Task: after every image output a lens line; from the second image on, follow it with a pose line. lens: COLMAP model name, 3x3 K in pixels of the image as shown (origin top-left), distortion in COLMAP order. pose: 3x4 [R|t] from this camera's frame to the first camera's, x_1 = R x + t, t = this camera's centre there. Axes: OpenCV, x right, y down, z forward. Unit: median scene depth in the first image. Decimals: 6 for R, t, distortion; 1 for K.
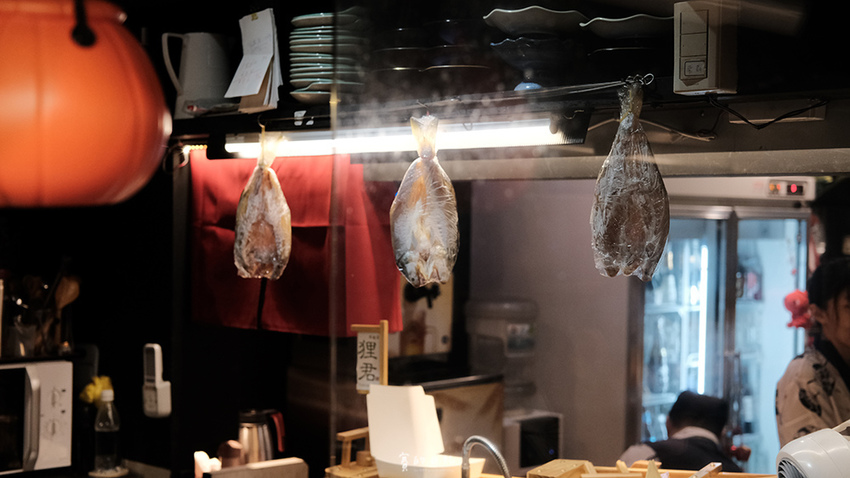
lens RADIAL K [[1263.3, 0, 423.9], [0, 1263.3, 239.5], [0, 0, 1]] dist [0.020195, 0.000000]
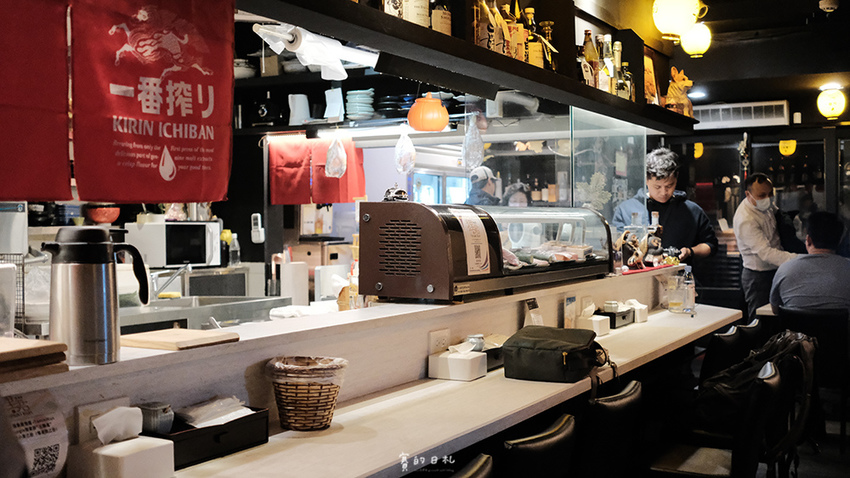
lens RADIAL K [[1030.8, 0, 425.5], [0, 1030.8, 238.8], [0, 0, 1]] dist [-0.082951, 0.000000]
pose [[0.951071, -0.026852, 0.307803, -0.660011], [0.027535, 0.999619, 0.002125, 0.171057], [-0.307743, 0.006455, 0.951448, -1.351755]]
